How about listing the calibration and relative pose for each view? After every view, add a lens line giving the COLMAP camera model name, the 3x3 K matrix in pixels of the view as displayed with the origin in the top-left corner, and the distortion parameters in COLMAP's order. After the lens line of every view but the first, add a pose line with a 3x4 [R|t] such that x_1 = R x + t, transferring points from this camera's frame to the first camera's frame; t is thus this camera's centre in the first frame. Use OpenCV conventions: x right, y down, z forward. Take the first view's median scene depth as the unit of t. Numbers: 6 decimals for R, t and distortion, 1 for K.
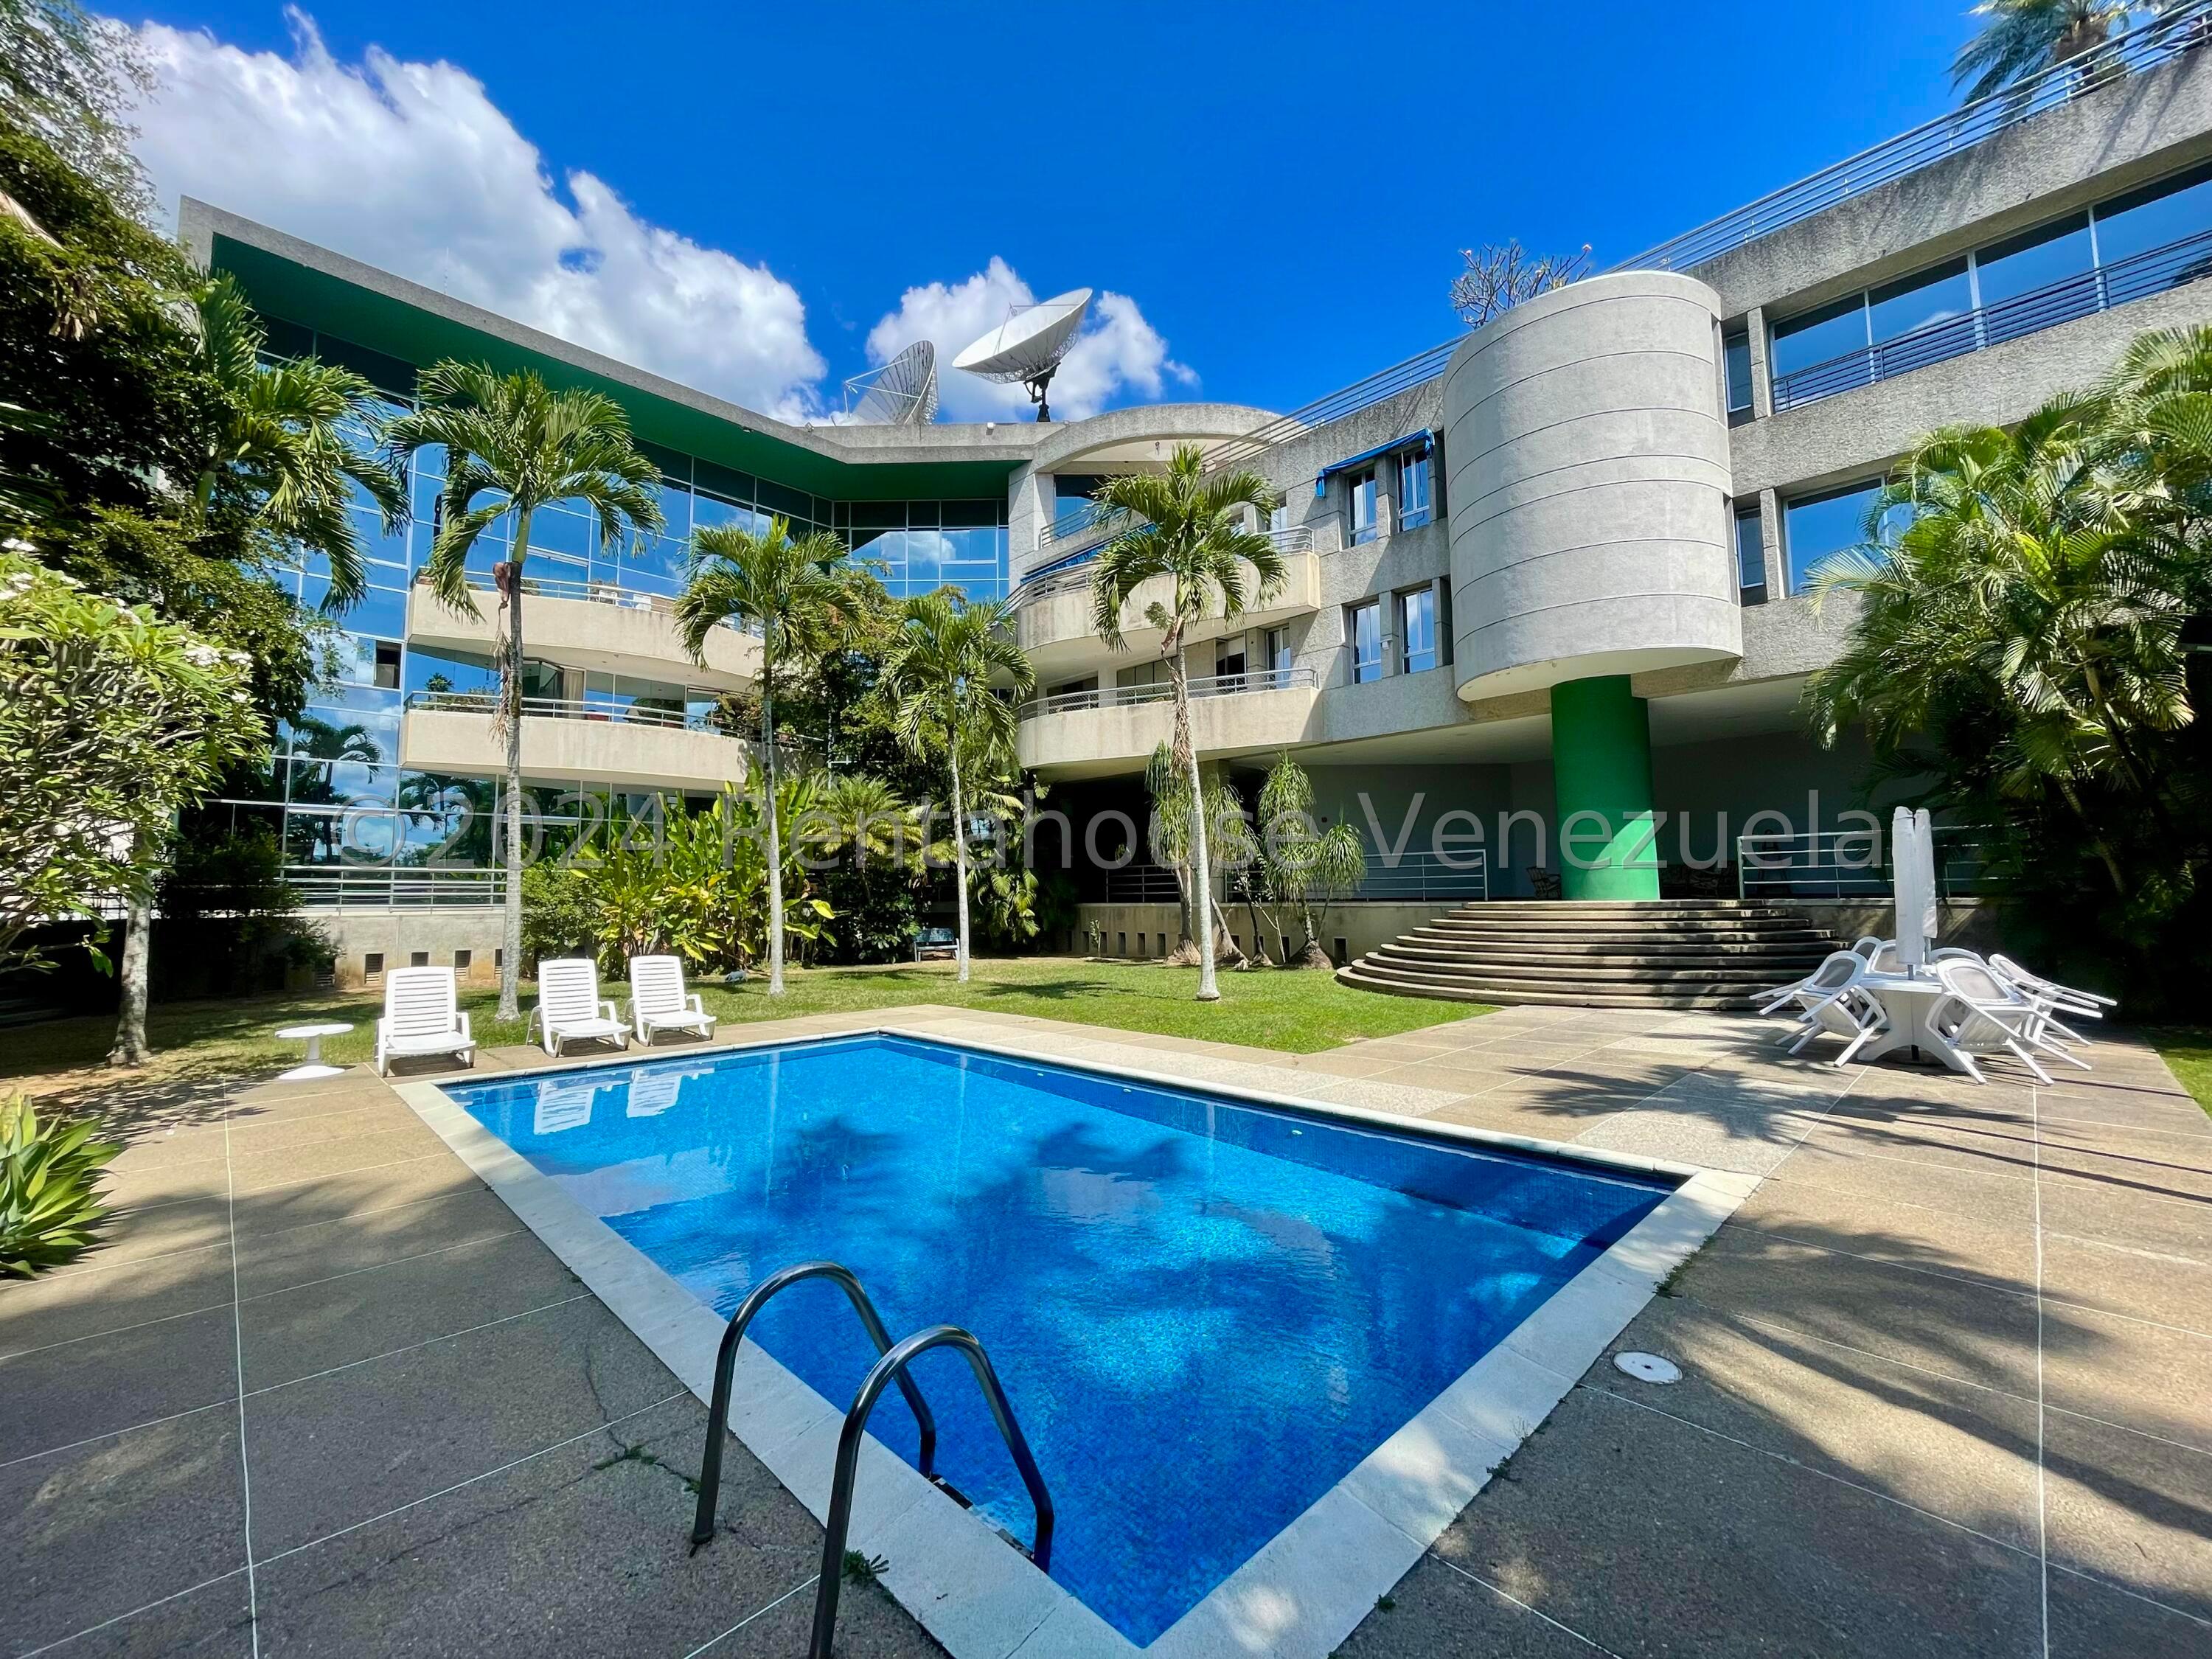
lens RADIAL K [[897.9, 0, 1102.7], [0, 897.9, 830.2], [0, 0, 1]] dist [-0.000791, 0.000649]
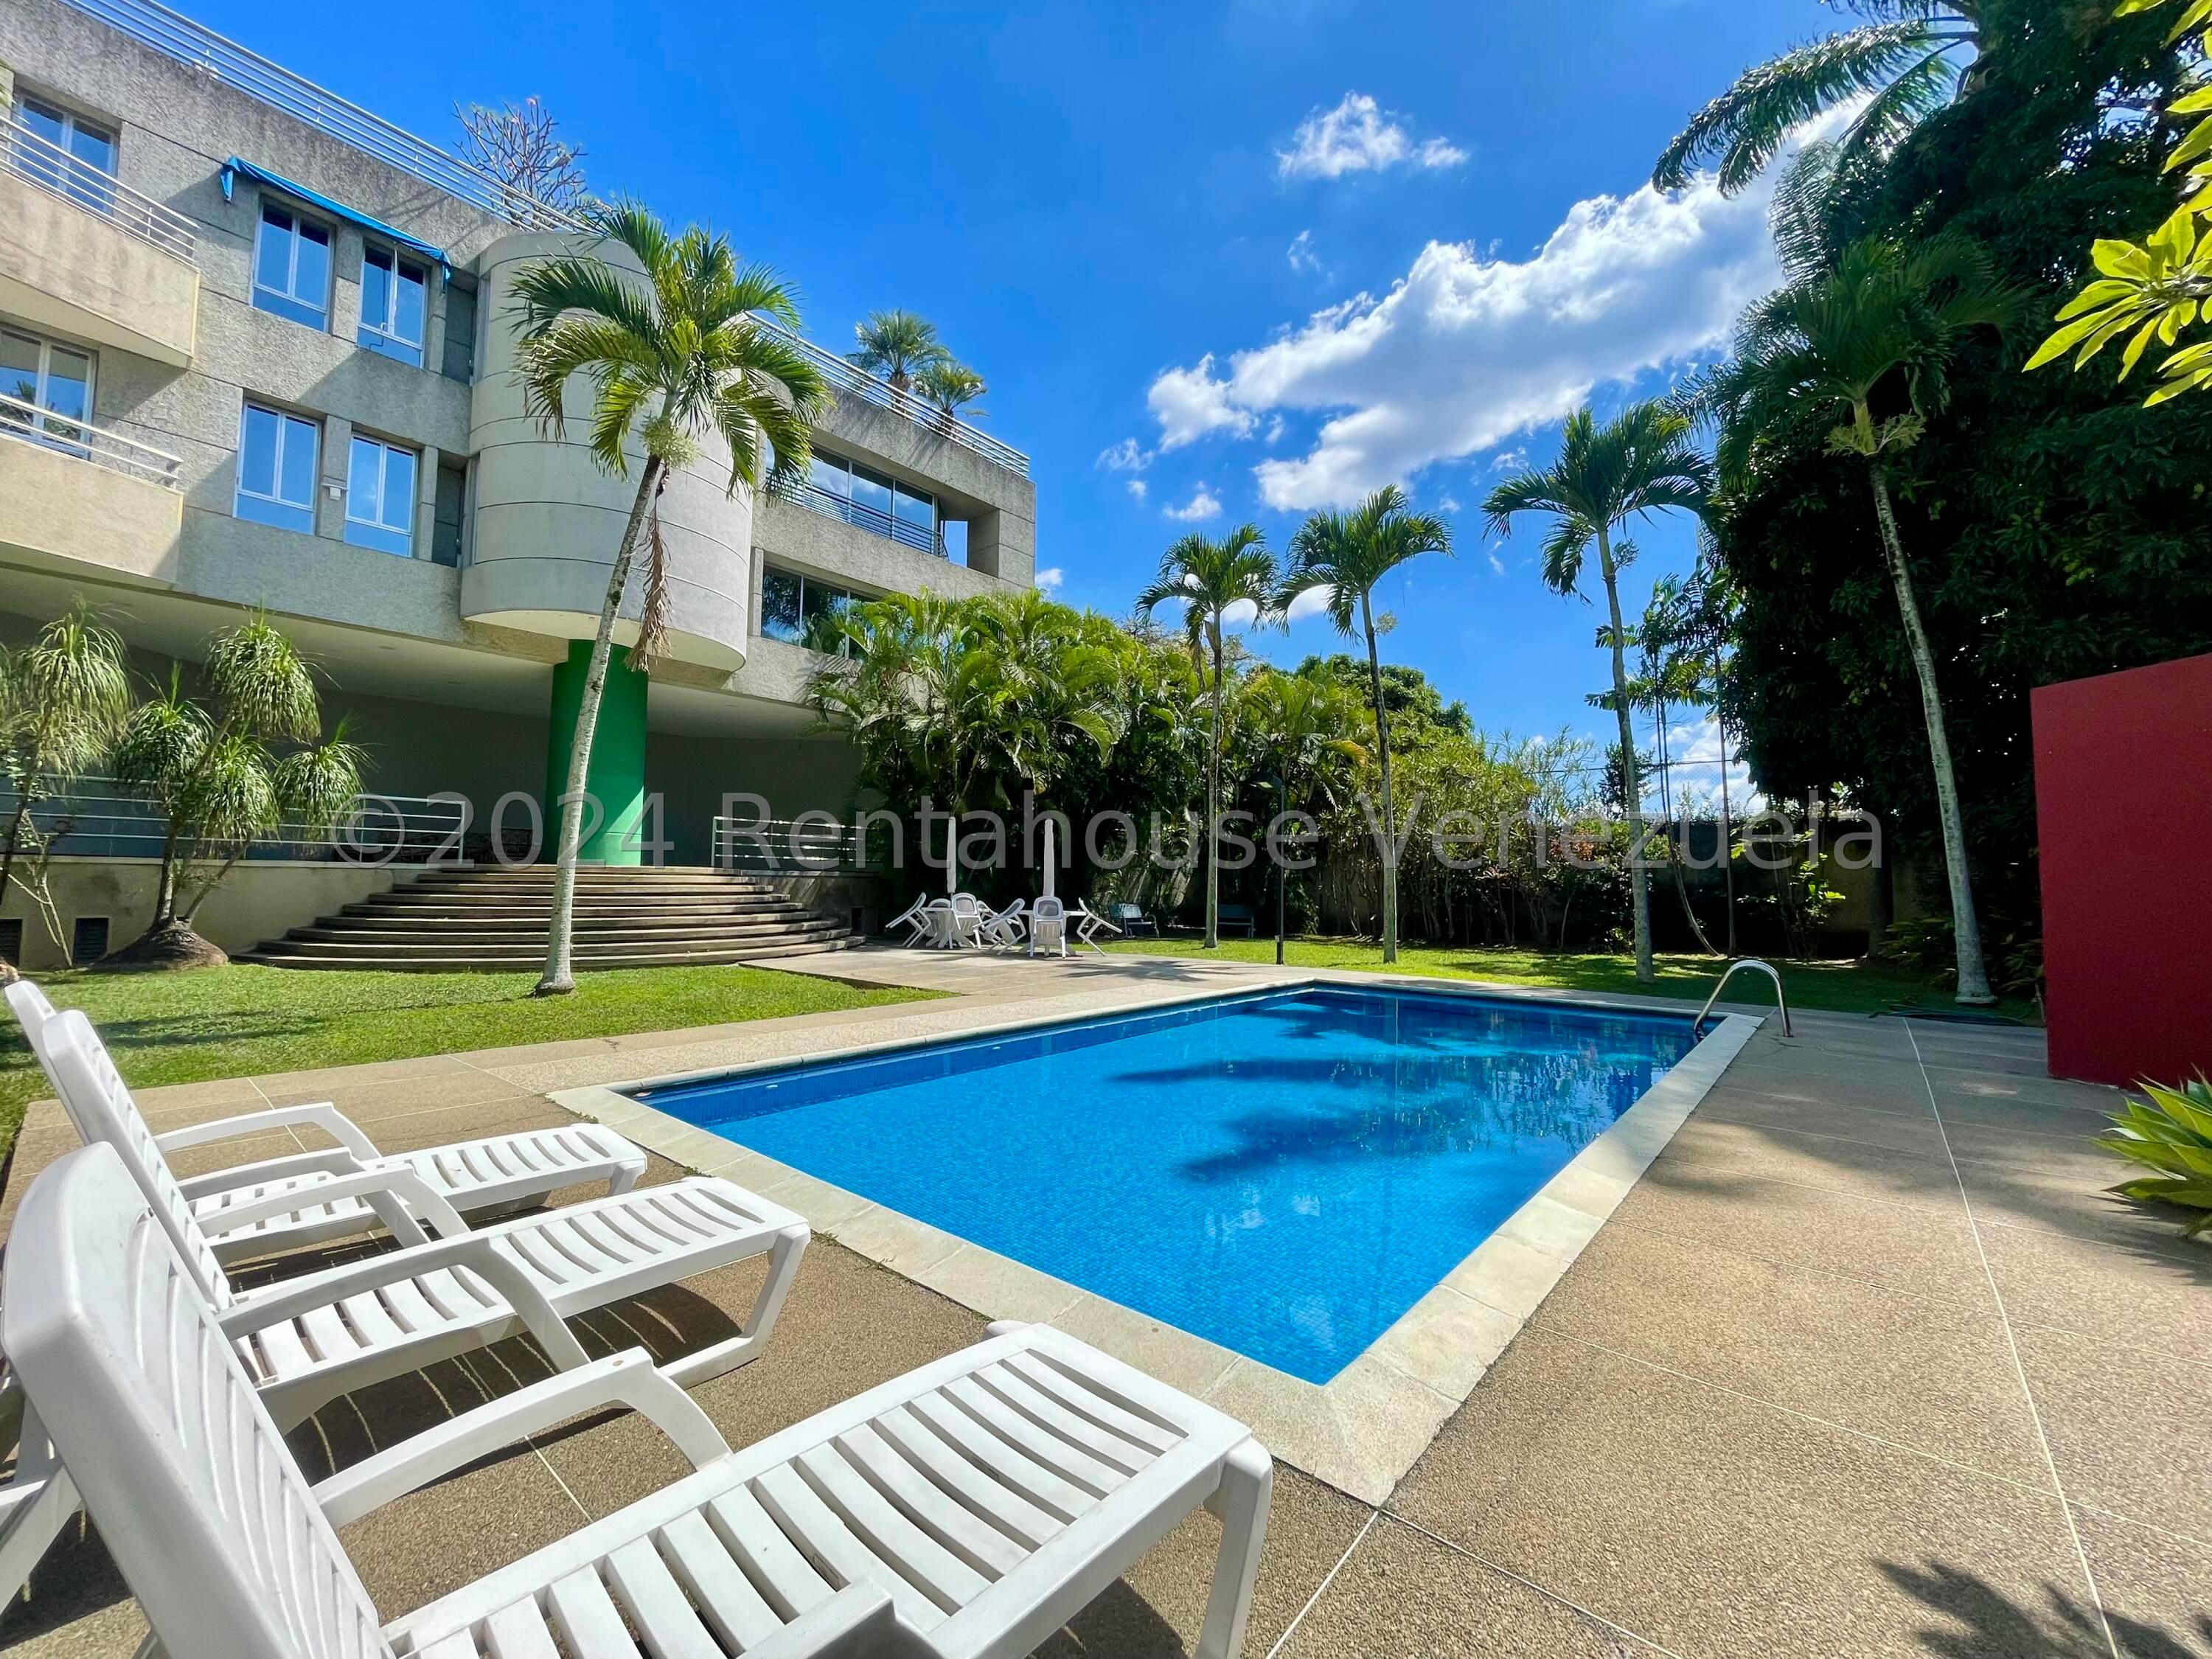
lens RADIAL K [[897.9, 0, 1102.7], [0, 897.9, 830.2], [0, 0, 1]] dist [-0.000791, 0.000649]
pose [[-0.086591, 0.072100, 0.993632, -0.429043], [-0.081453, 0.993526, -0.079190, 0.062087], [-0.992909, -0.087791, -0.080157, 0.464823]]
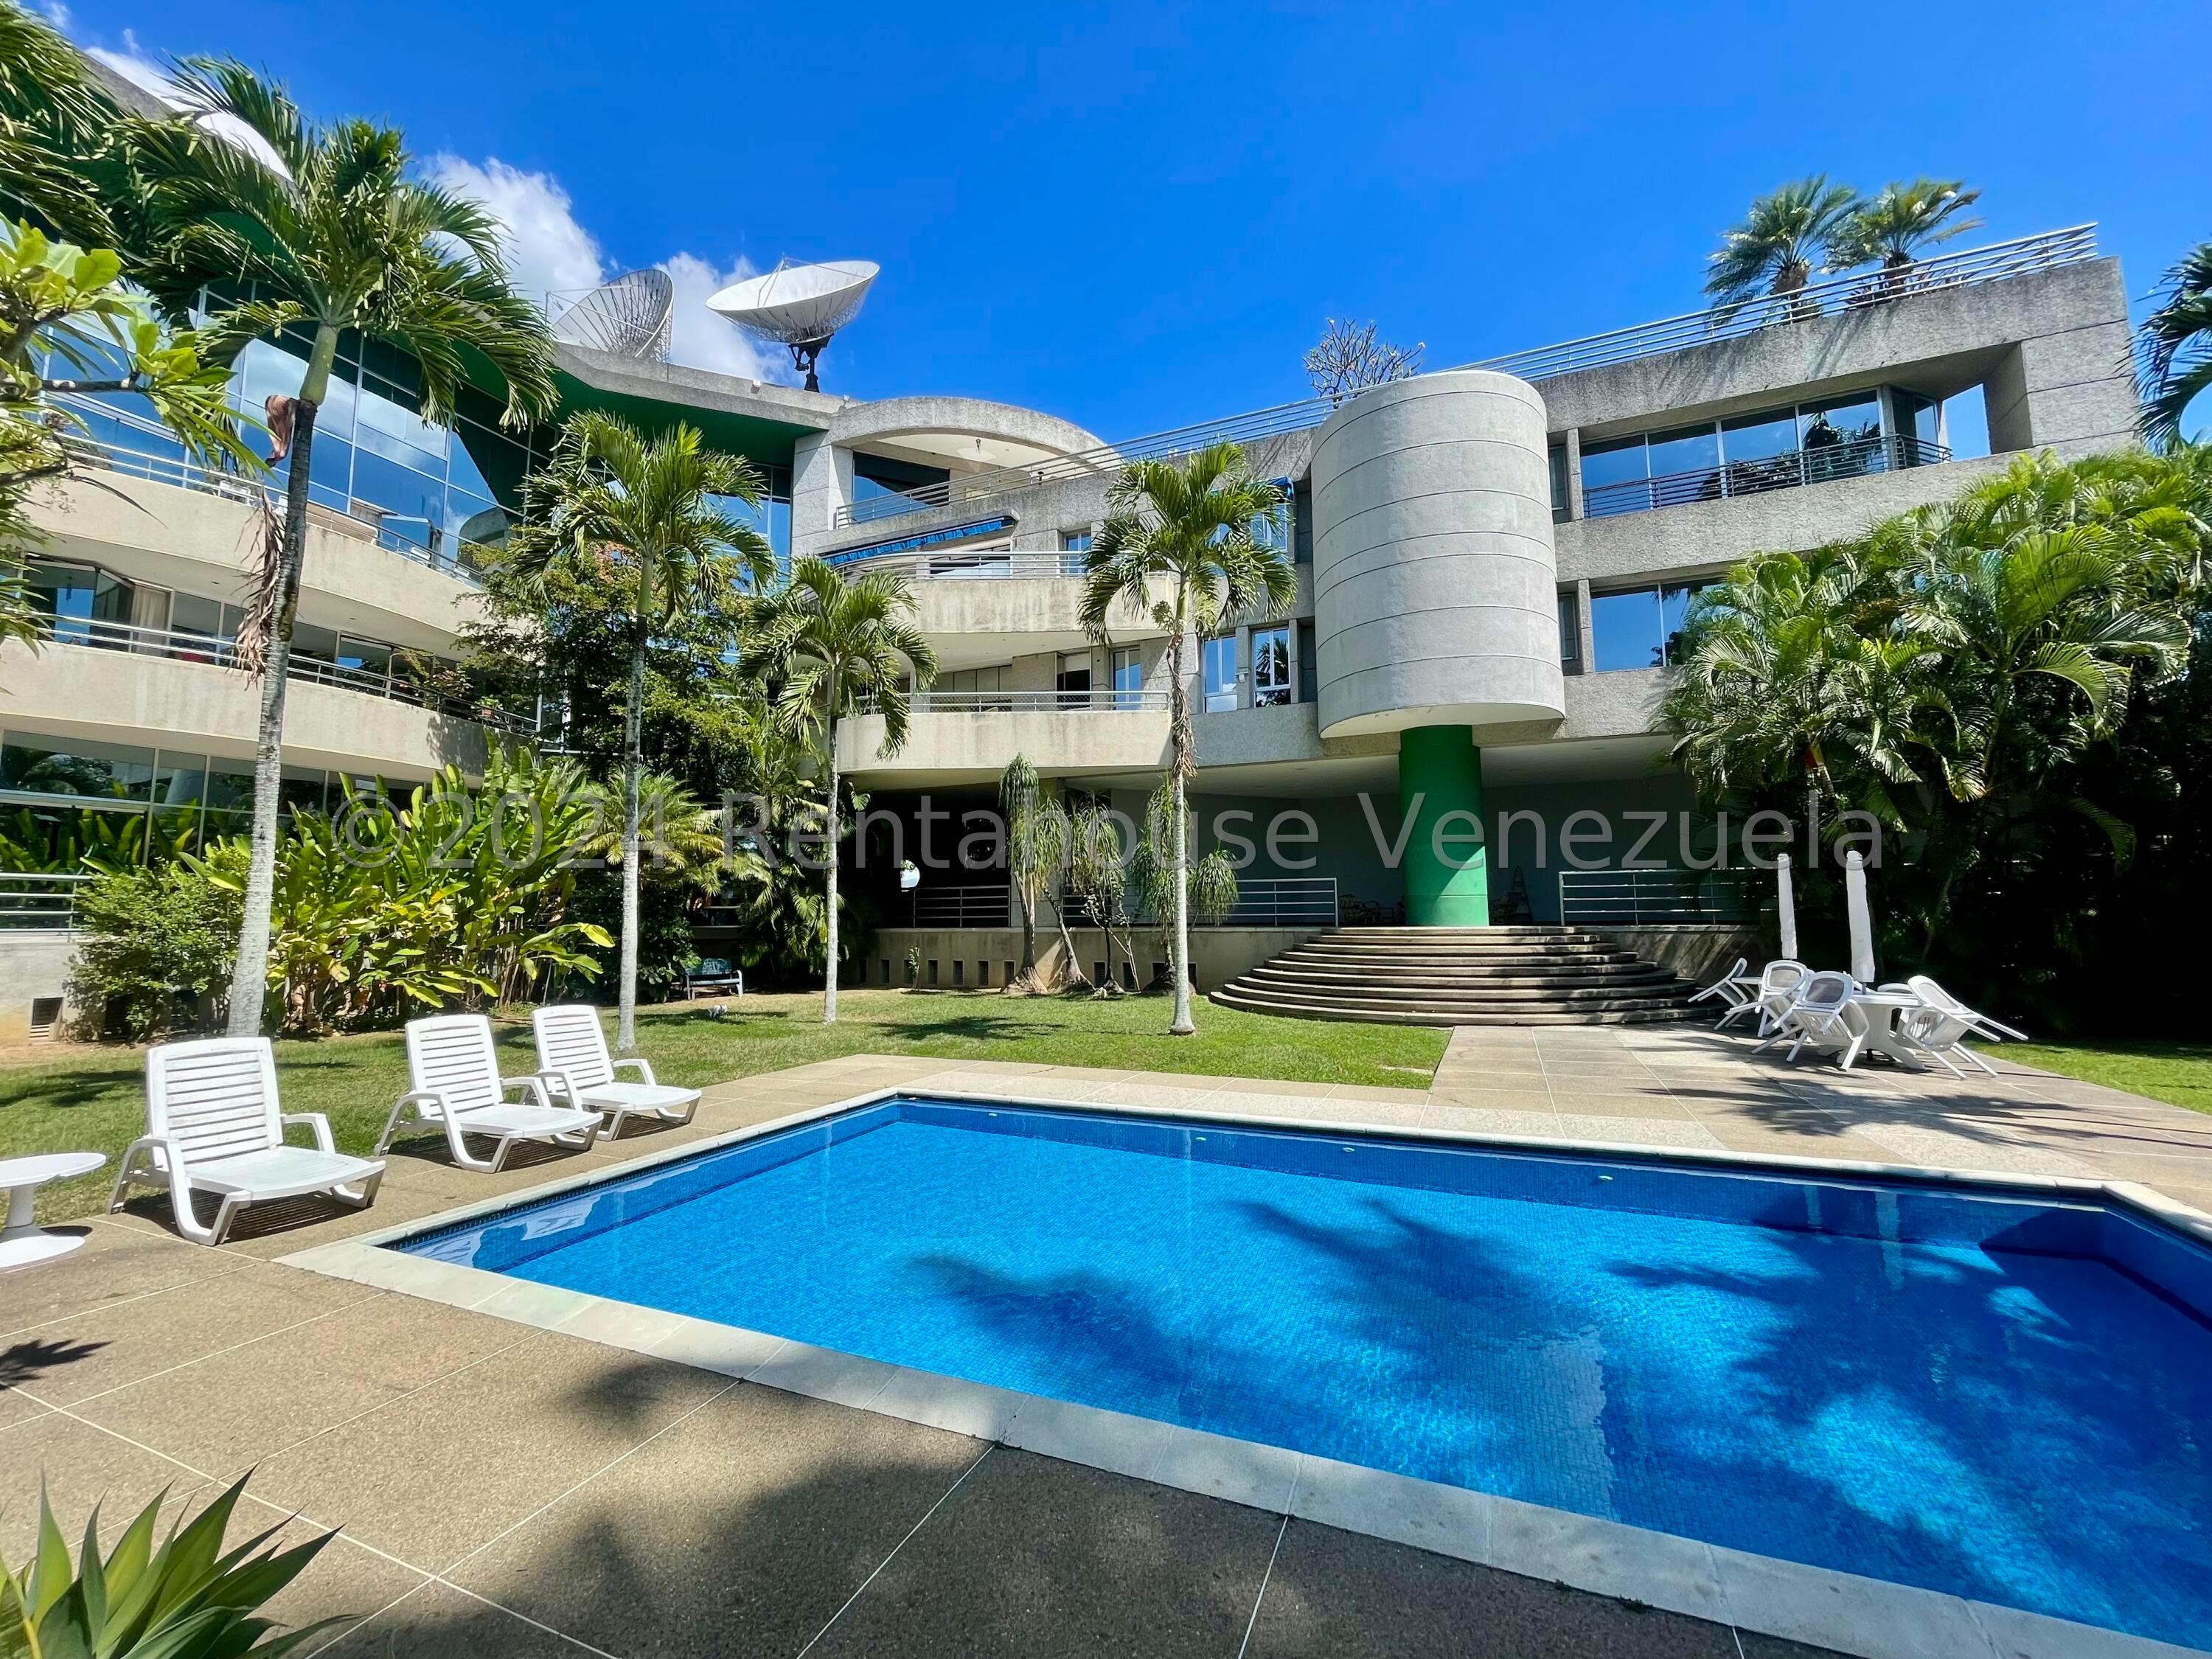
lens RADIAL K [[897.9, 0, 1102.7], [0, 897.9, 830.2], [0, 0, 1]] dist [-0.000791, 0.000649]
pose [[0.923863, 0.042716, 0.380332, -0.227951], [-0.032282, 0.998908, -0.033773, 0.009301], [-0.381360, 0.018924, 0.924233, 0.120453]]
